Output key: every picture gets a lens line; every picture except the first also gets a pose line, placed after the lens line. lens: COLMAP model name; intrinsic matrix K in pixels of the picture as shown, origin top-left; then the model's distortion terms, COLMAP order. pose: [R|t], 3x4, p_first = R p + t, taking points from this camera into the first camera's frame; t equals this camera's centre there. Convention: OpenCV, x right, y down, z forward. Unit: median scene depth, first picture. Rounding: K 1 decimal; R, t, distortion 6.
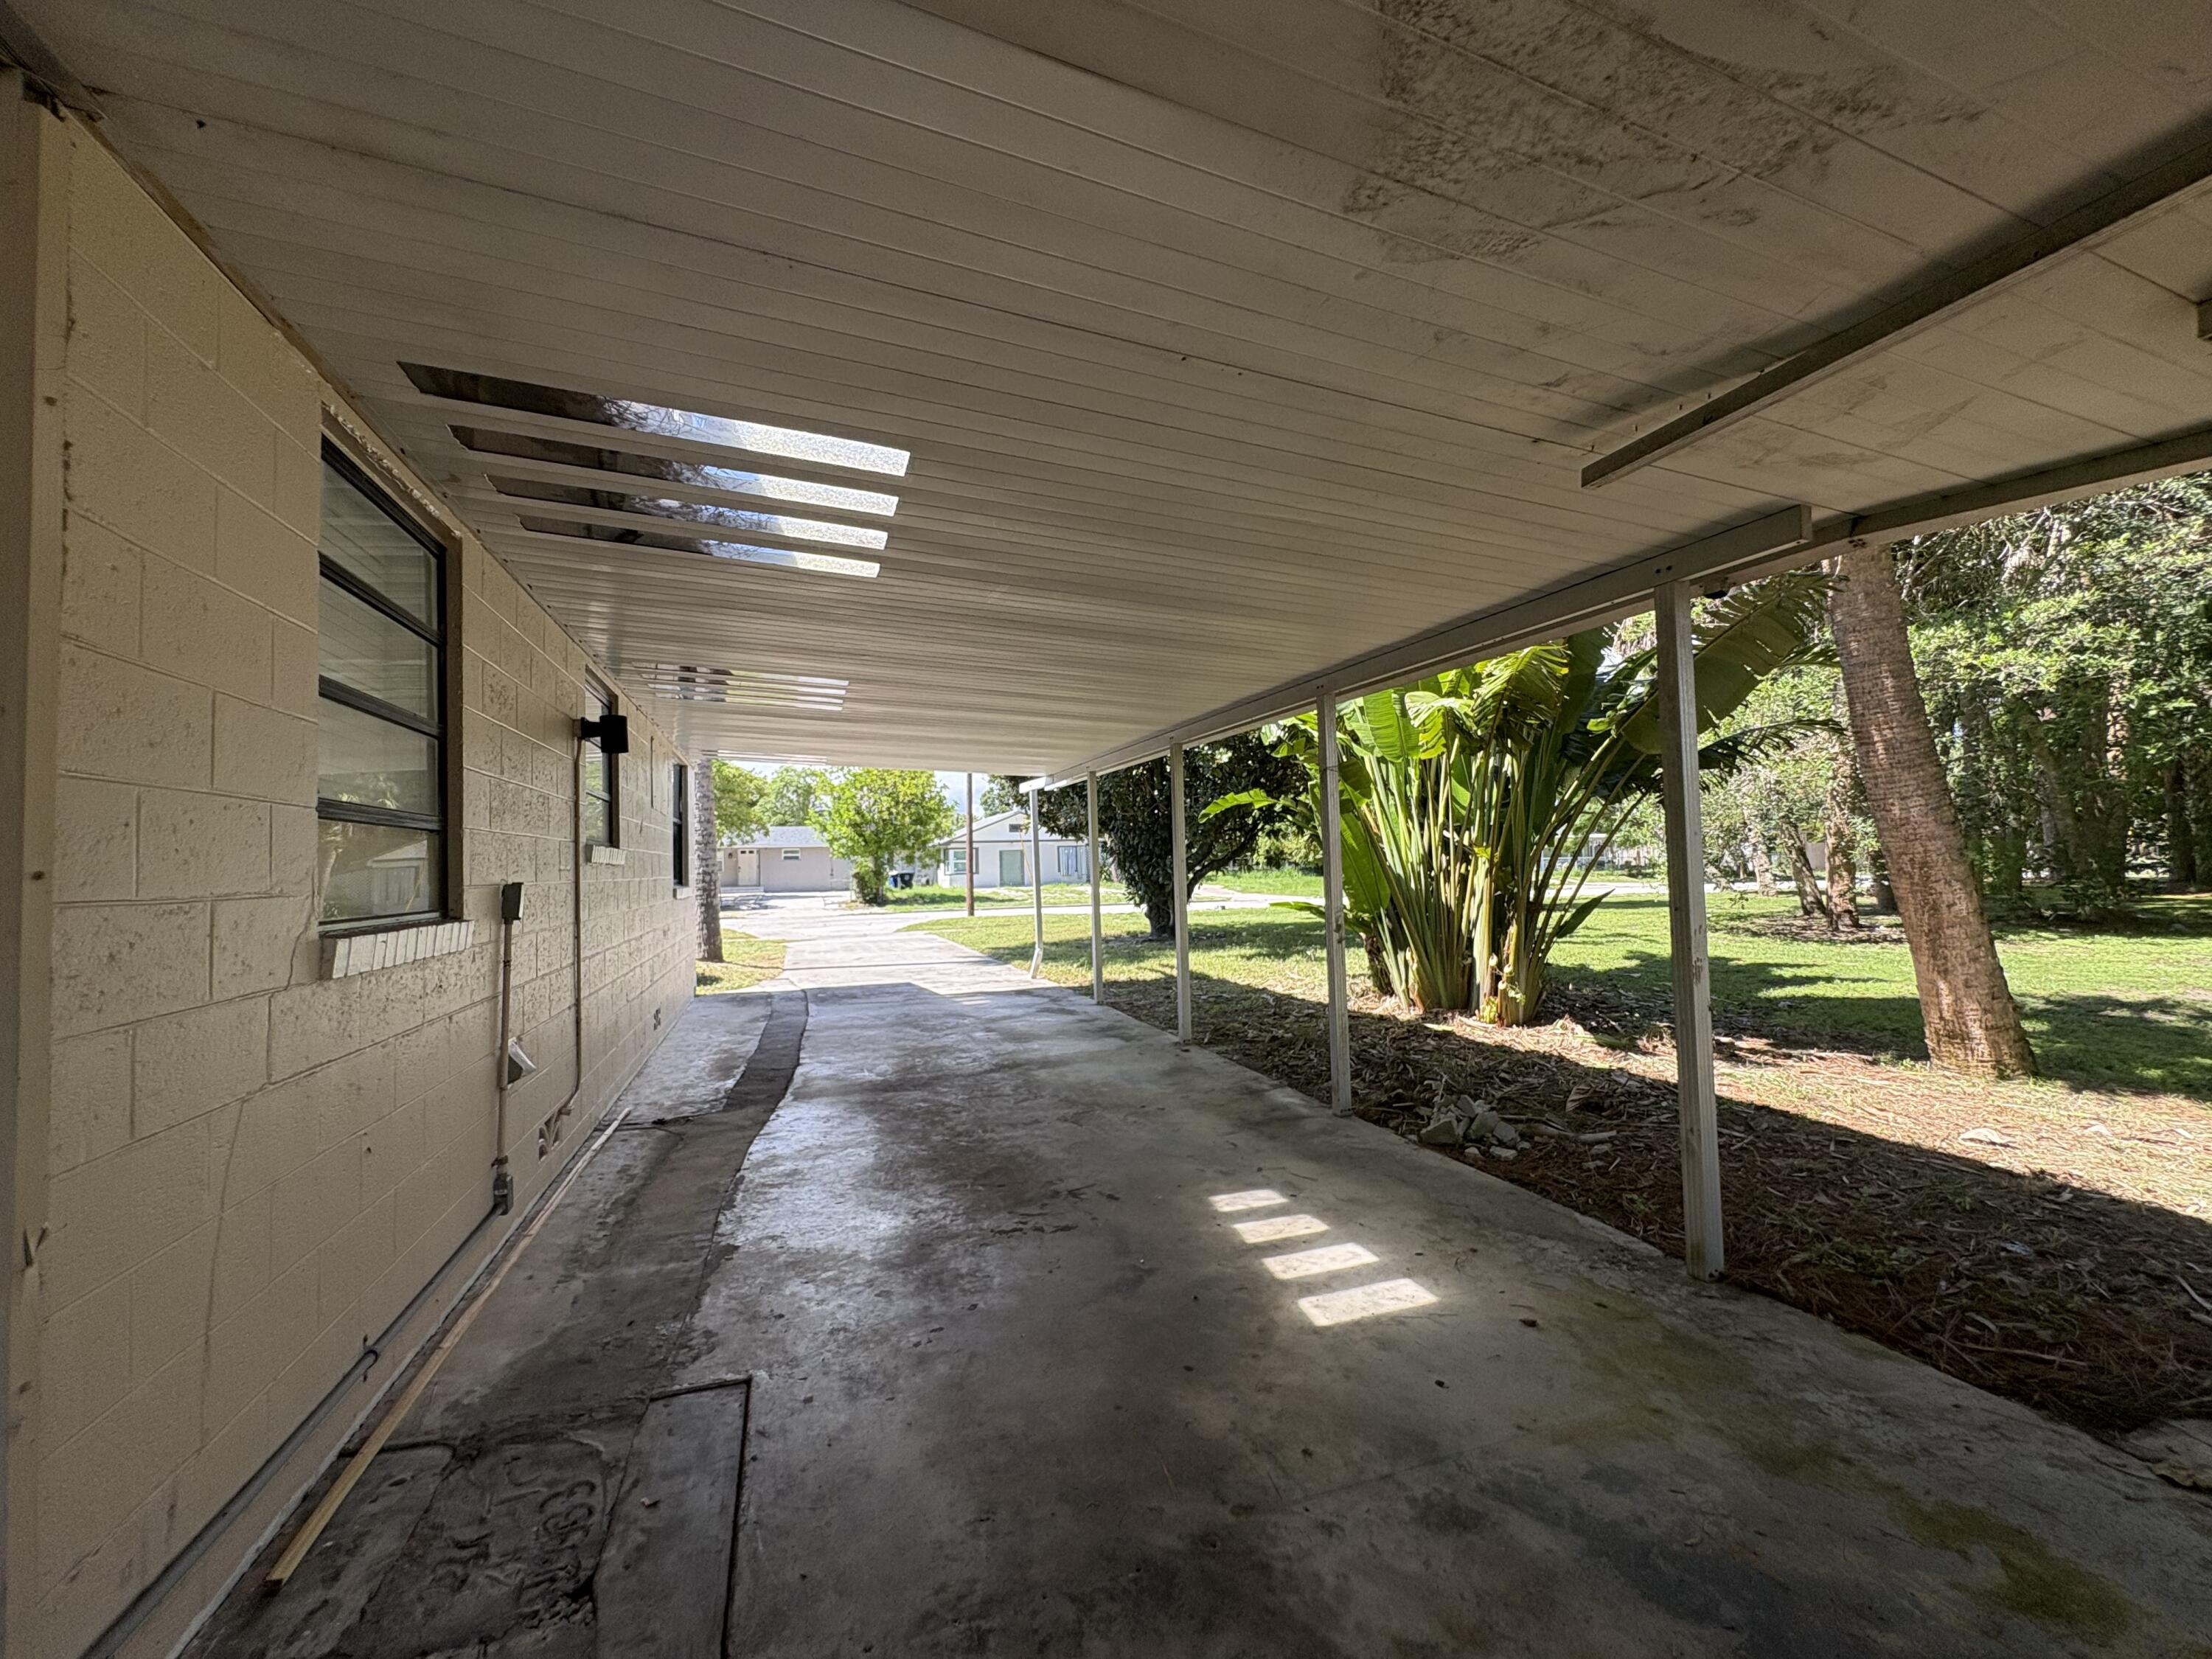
lens RADIAL K [[880.3, 0, 1110.5], [0, 880.3, 829.8], [0, 0, 1]] dist [-0.000816, 0.000623]
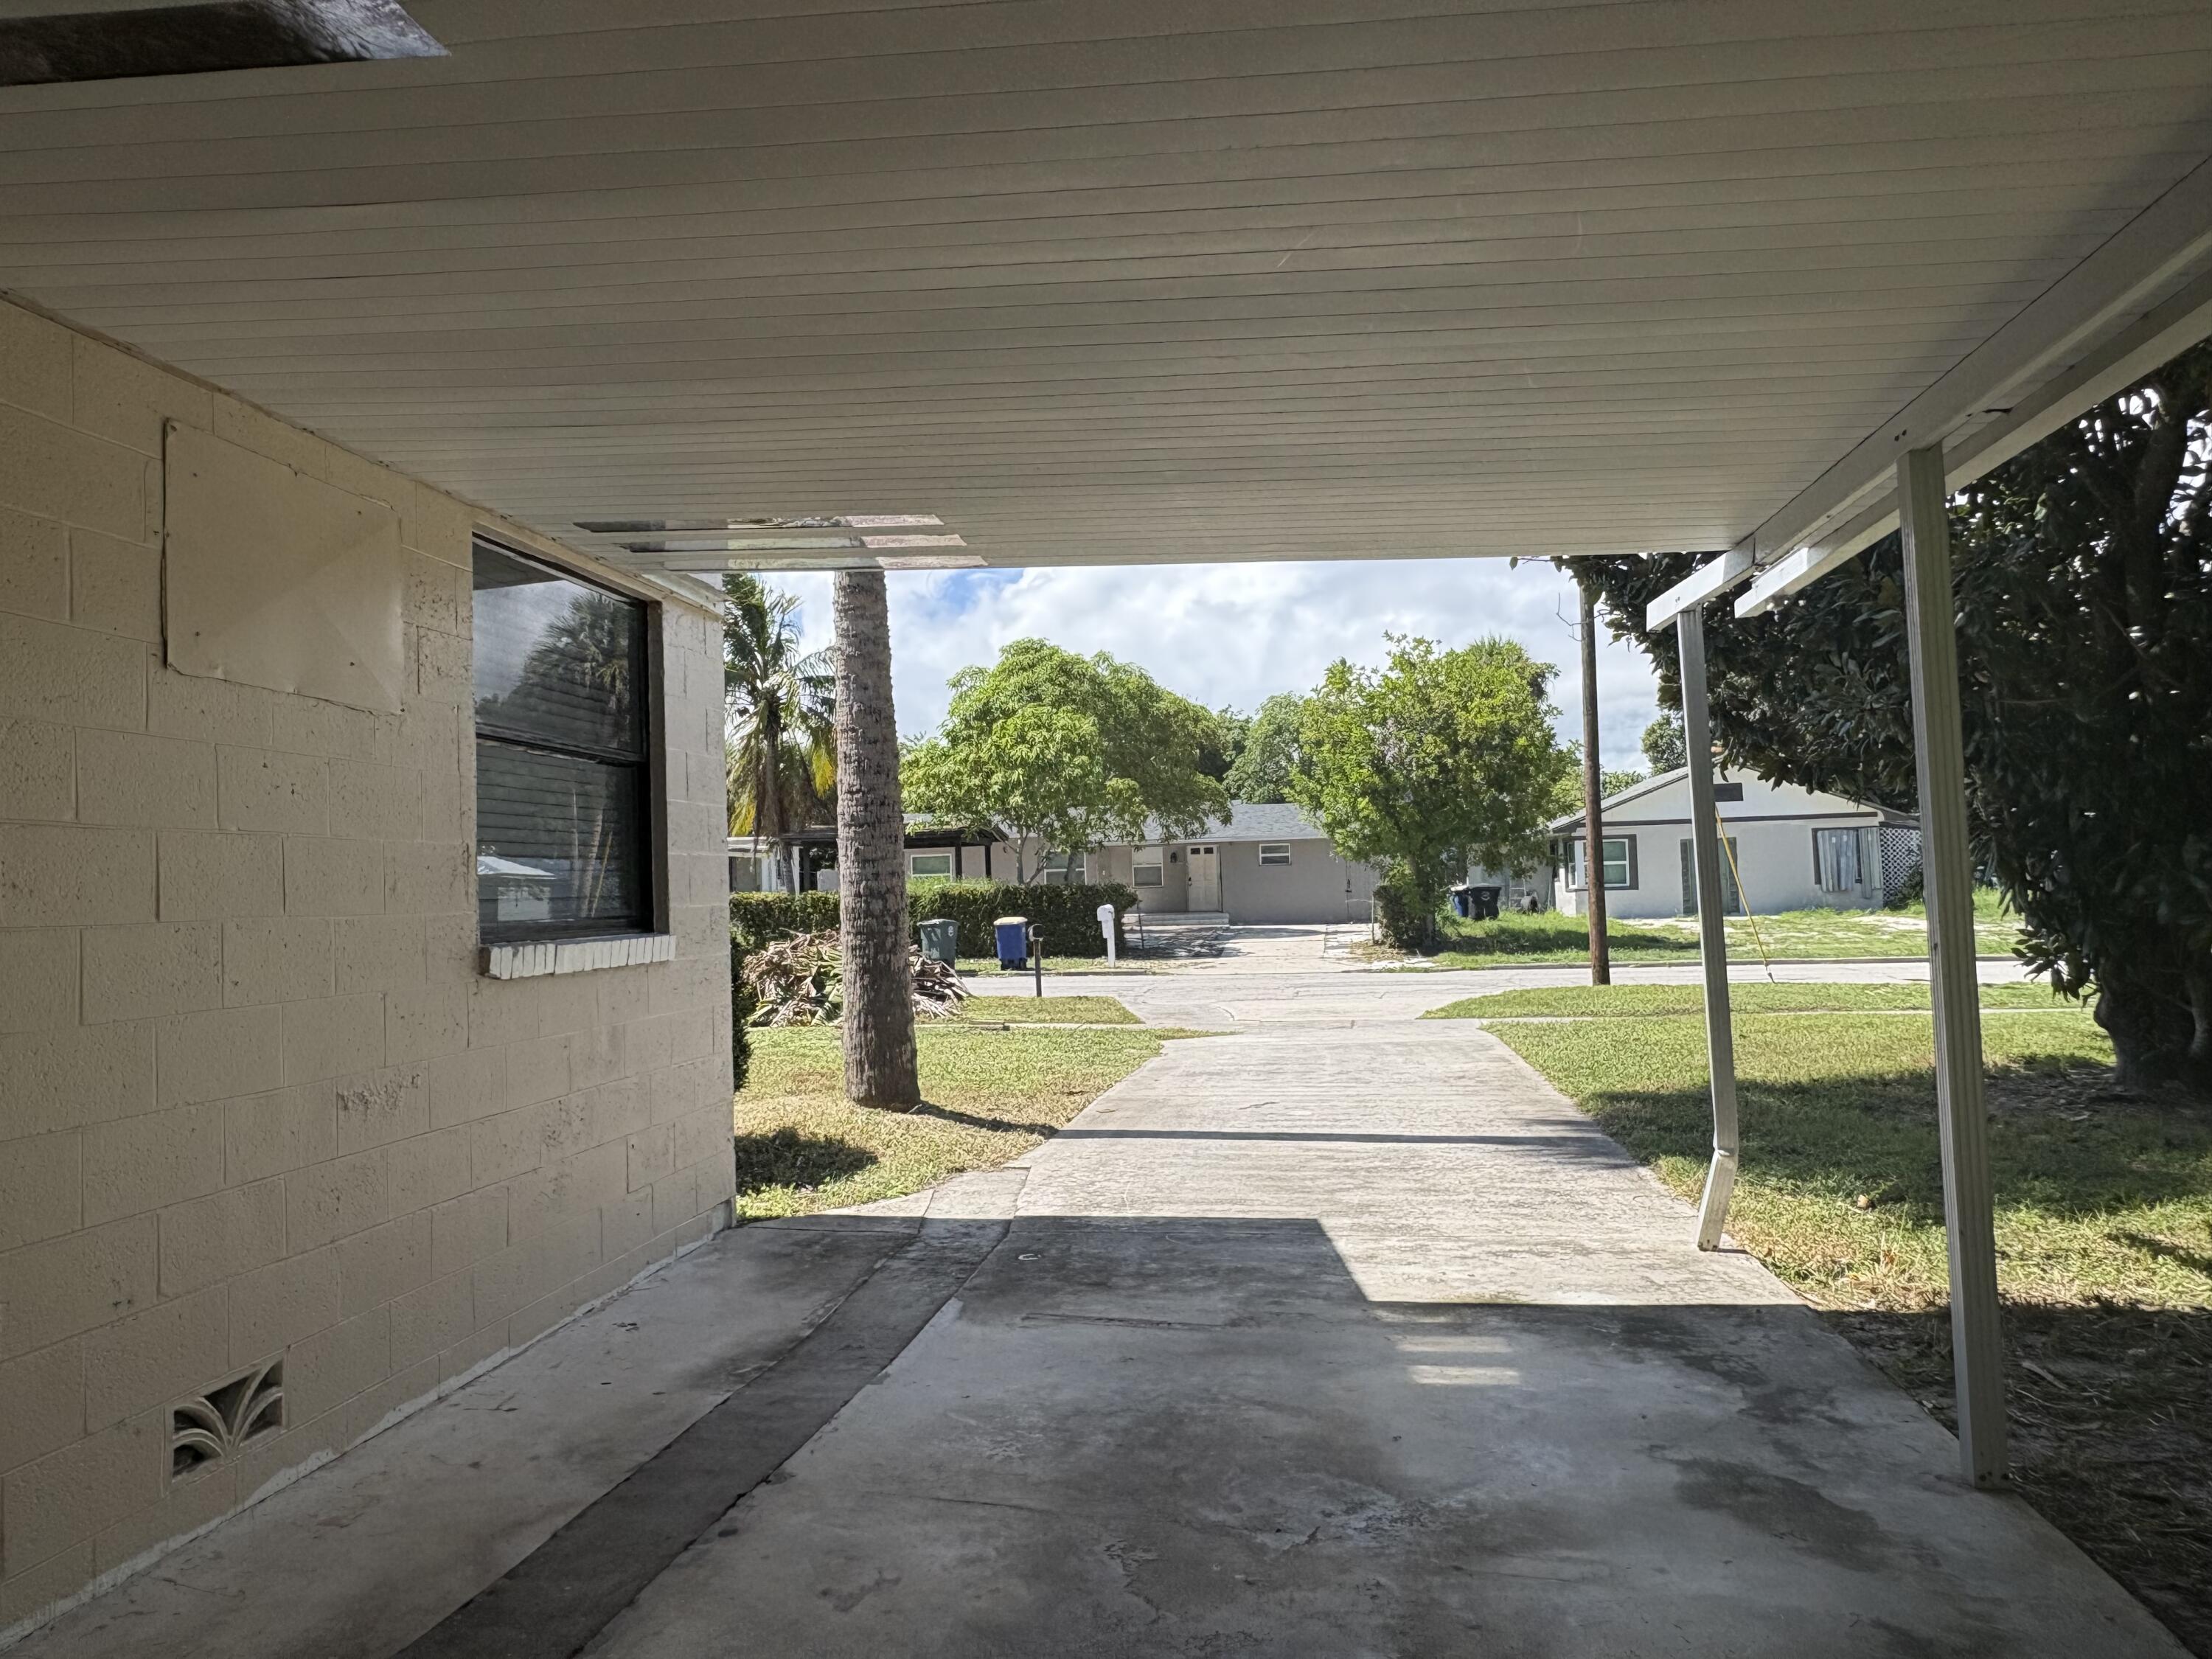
lens RADIAL K [[1566.0, 0, 1106.0], [0, 1566.0, 829.5], [0, 0, 1]] dist [-0.003279, -0.000517]
pose [[0.883870, -0.021113, -0.467256, -0.004978], [0.027191, 0.999611, 0.006266, 0.005273], [0.466941, -0.018243, 0.884100, 0.127477]]
